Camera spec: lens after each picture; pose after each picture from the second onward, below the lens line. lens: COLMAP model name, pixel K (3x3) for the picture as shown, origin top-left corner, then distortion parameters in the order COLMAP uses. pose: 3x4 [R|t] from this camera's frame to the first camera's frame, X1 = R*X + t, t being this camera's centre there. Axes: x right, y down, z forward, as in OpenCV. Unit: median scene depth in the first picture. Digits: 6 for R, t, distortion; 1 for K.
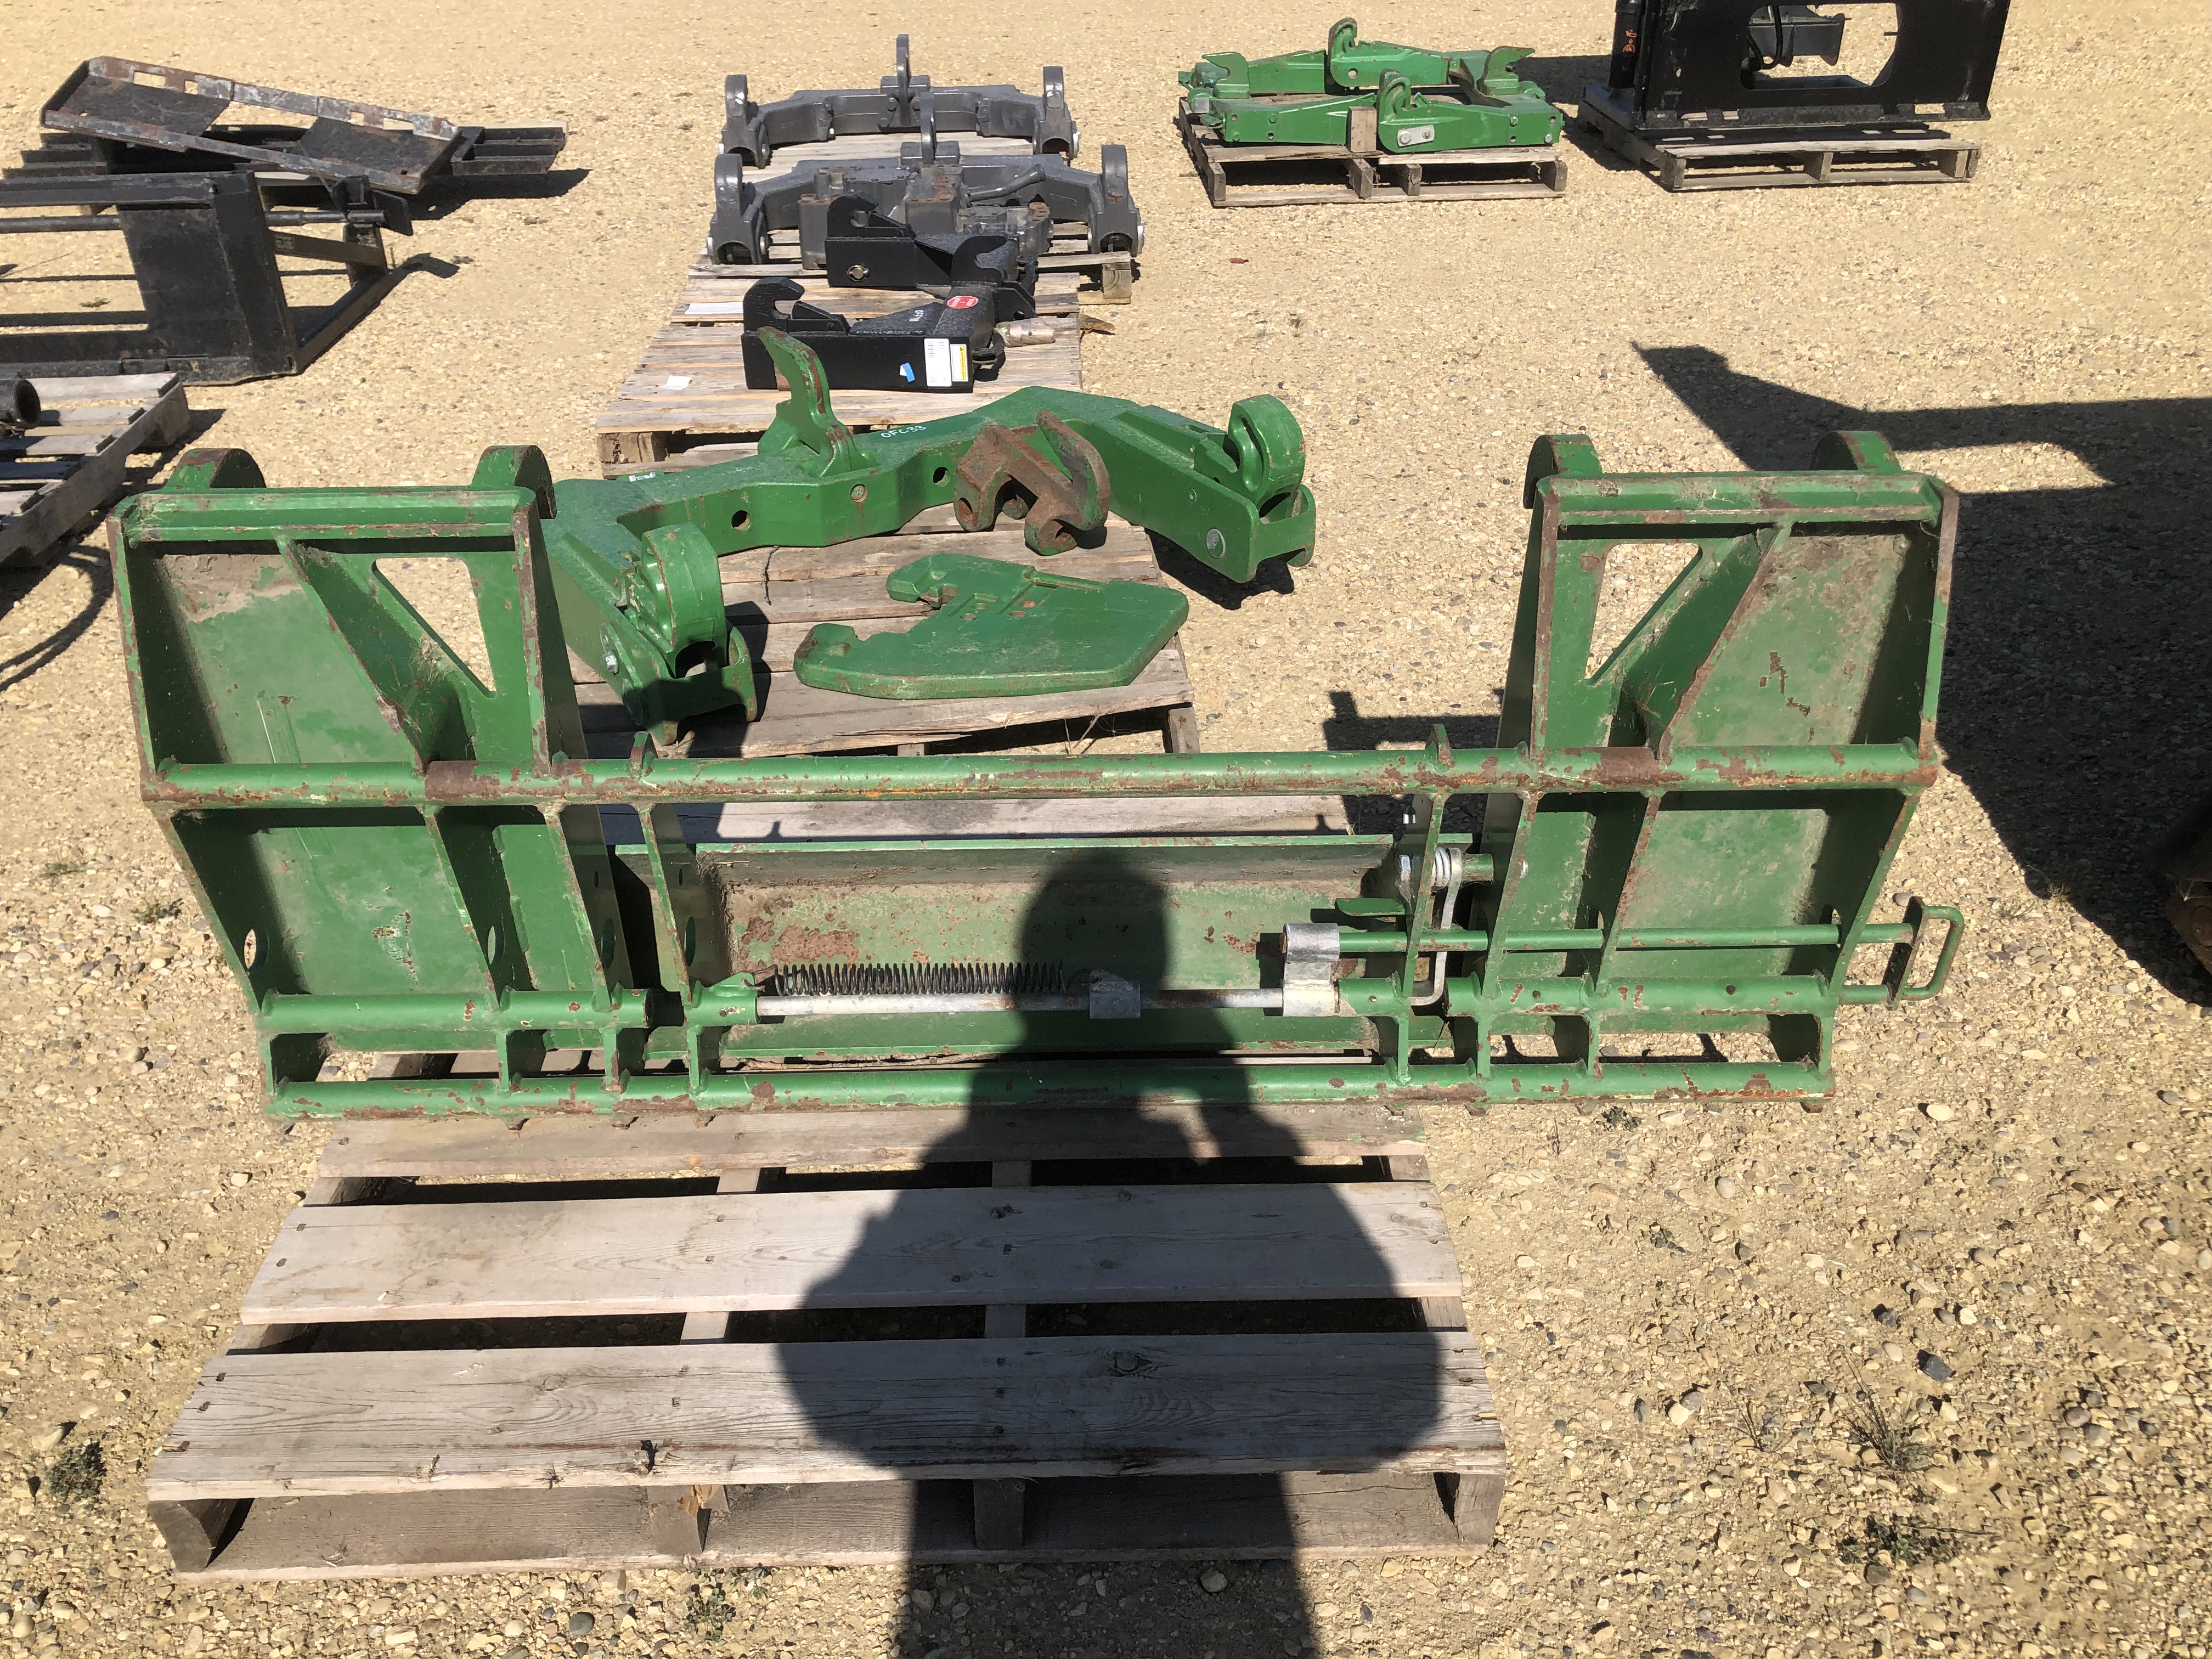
lens RADIAL K [[1800.7, 0, 1095.0], [0, 1800.7, 830.9], [0, 0, 1]] dist [0.010080, 0.006021]
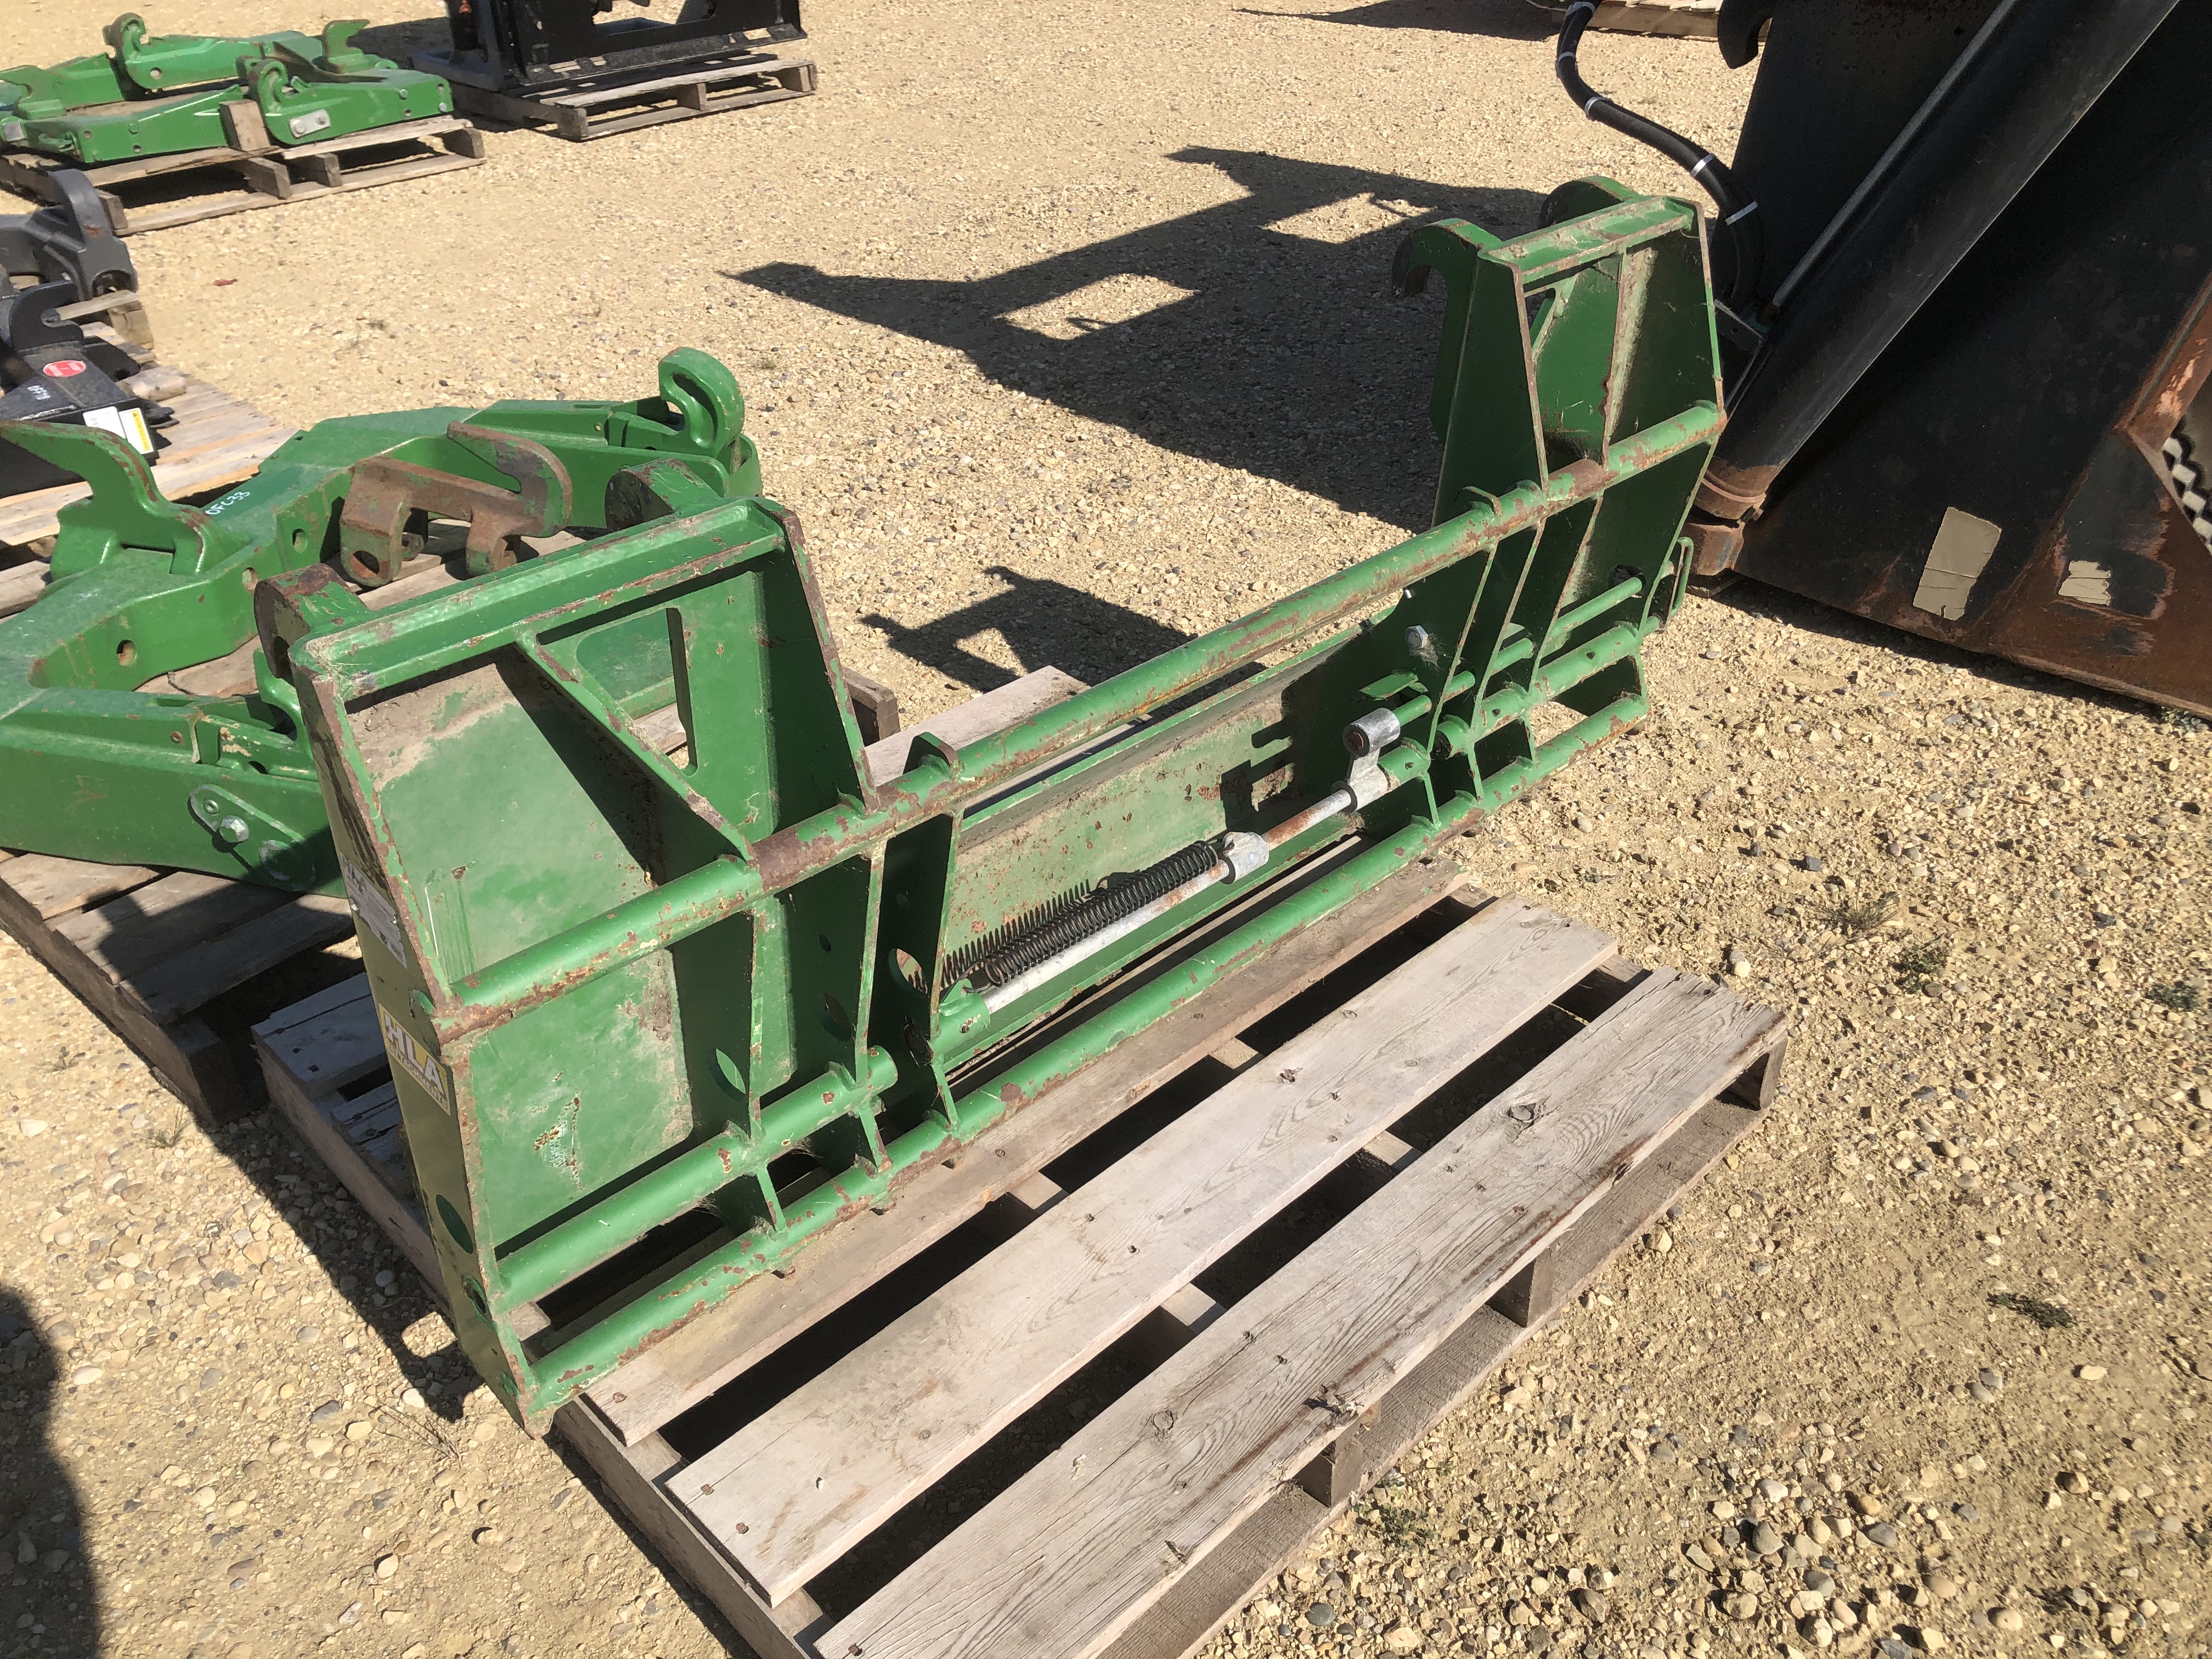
lens RADIAL K [[1781.8, 0, 1082.1], [0, 1781.8, 832.6], [0, 0, 1]] dist [0.025876, -0.013257]
pose [[0.737218, -0.371328, 0.564469, -0.221223], [0.365575, 0.921807, 0.128943, -0.029327], [-0.568211, 0.111297, 0.815321, 0.079514]]
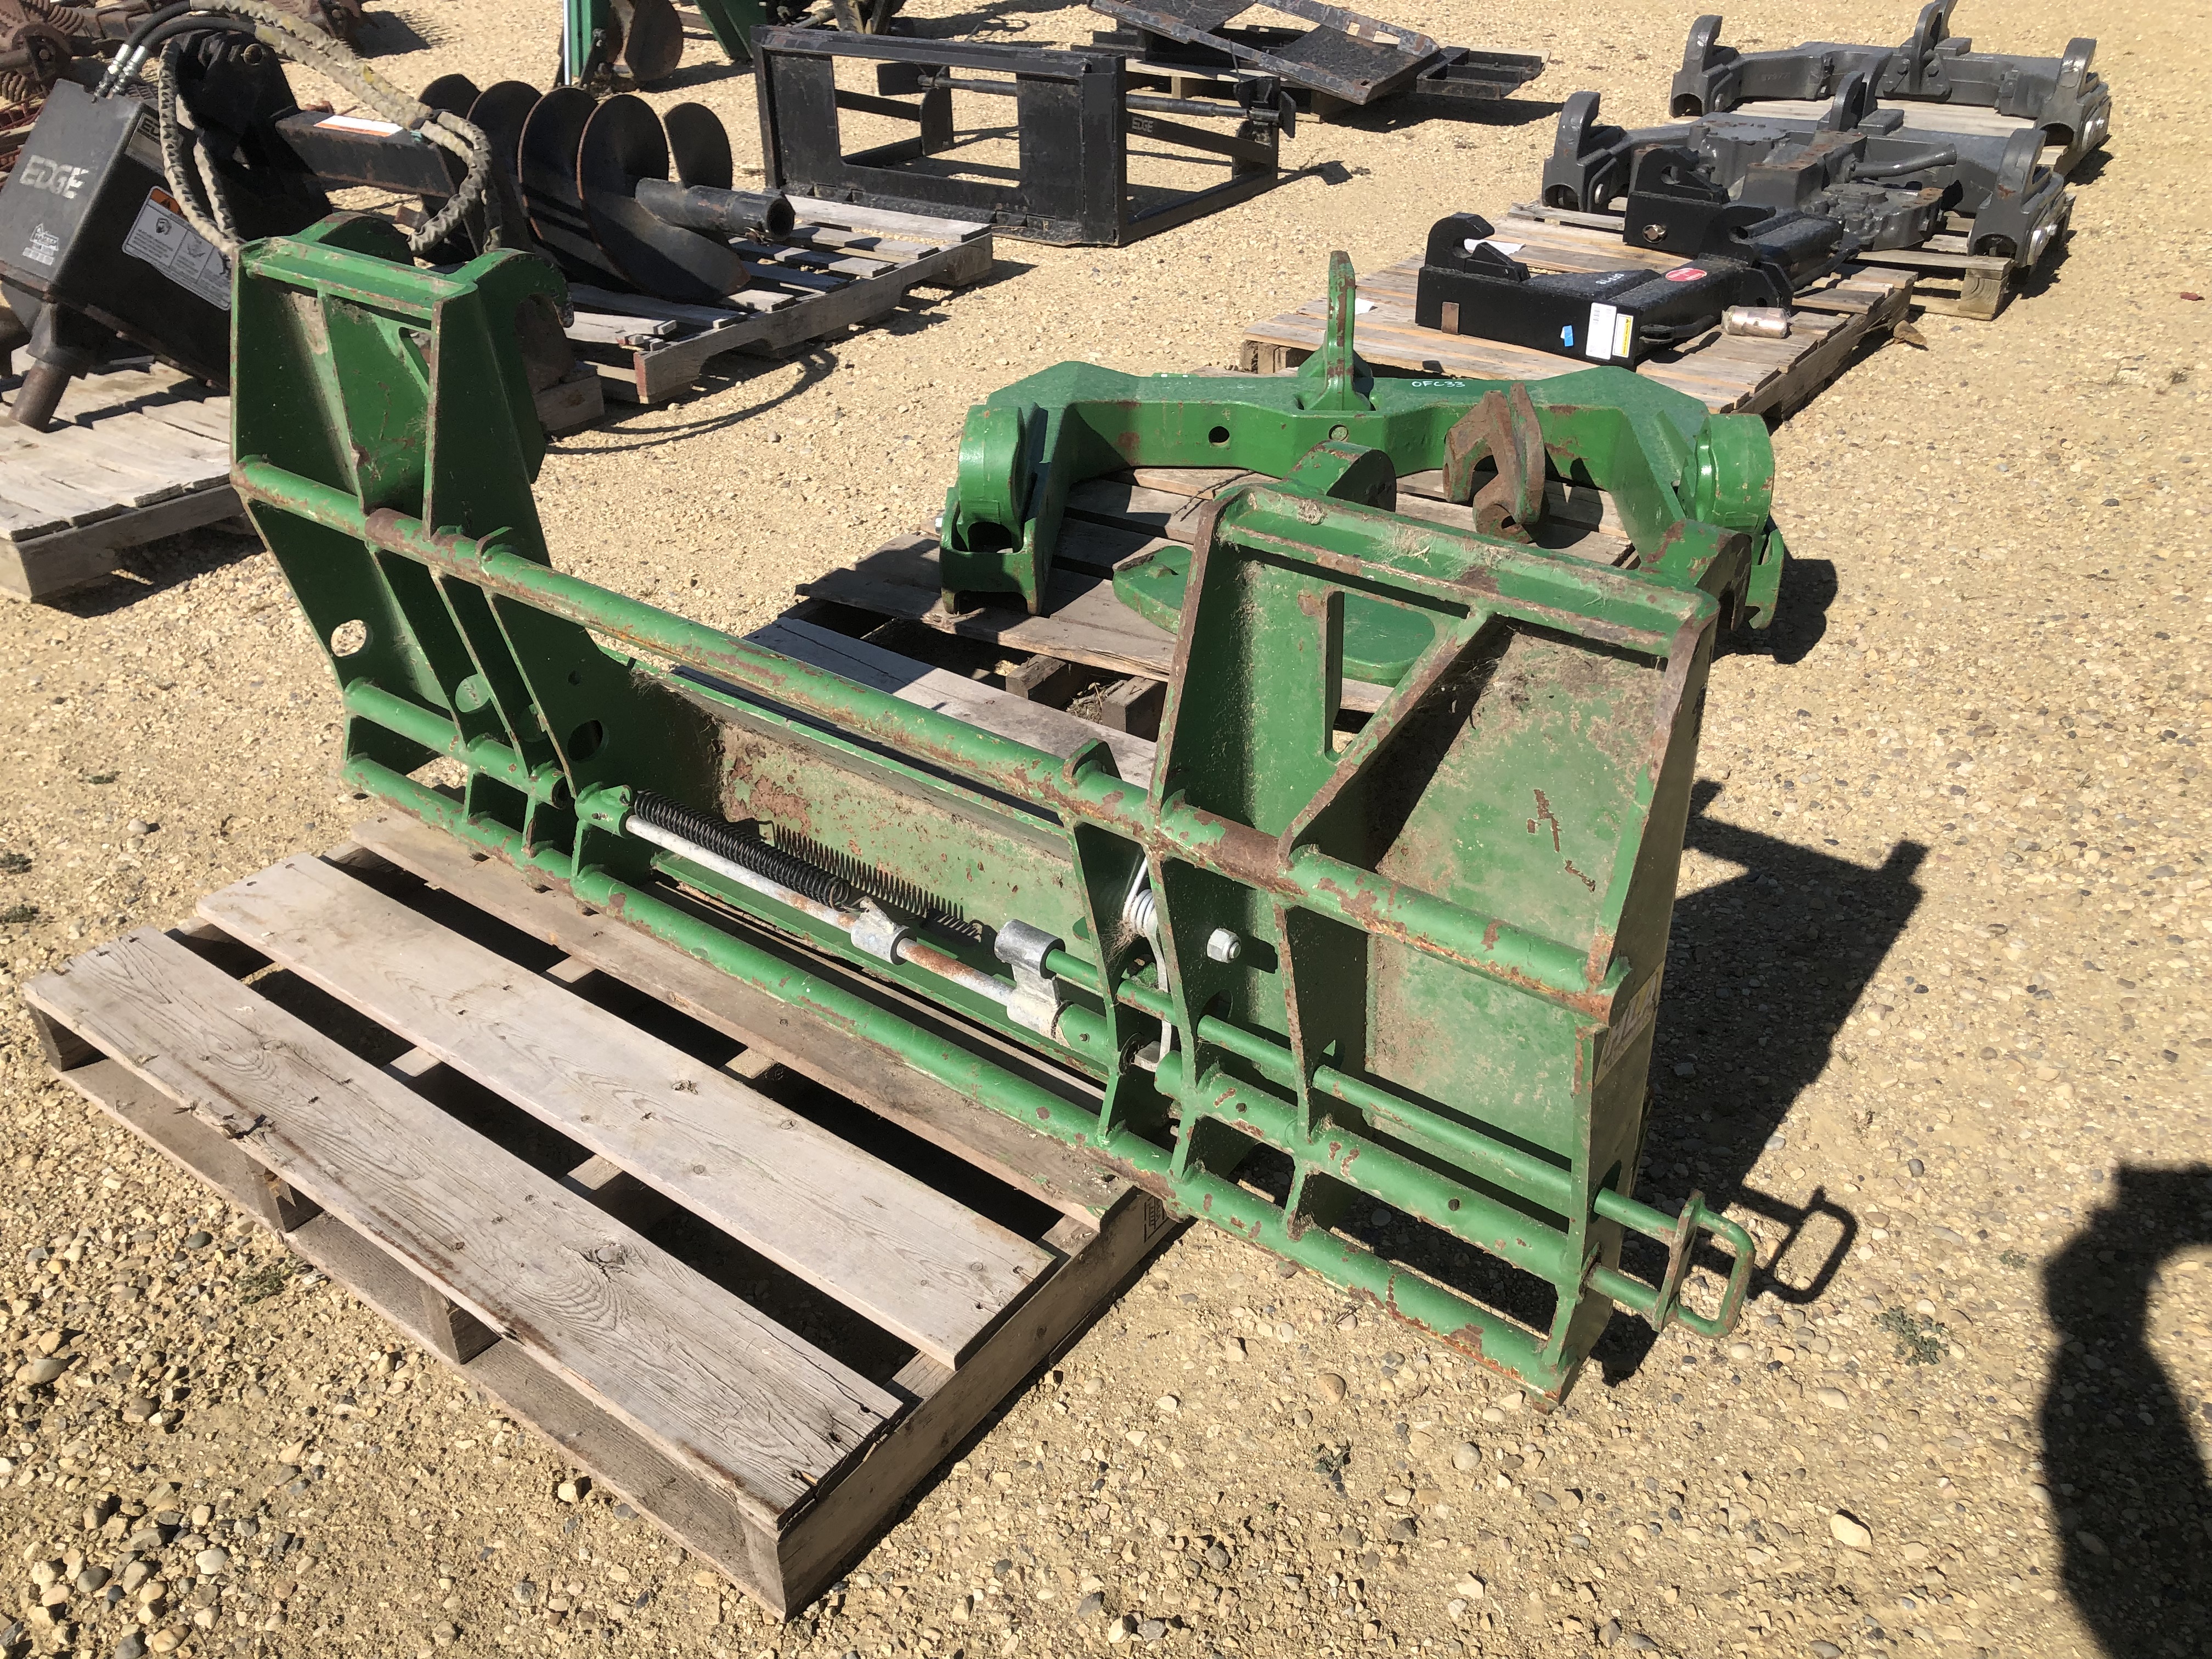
lens RADIAL K [[1800.7, 0, 1095.0], [0, 1800.7, 830.9], [0, 0, 1]] dist [0.010080, 0.006021]
pose [[0.788051, 0.323700, -0.523635, 0.206145], [-0.311227, 0.943377, 0.114790, -0.036657], [0.531143, 0.072509, 0.844174, 0.089931]]
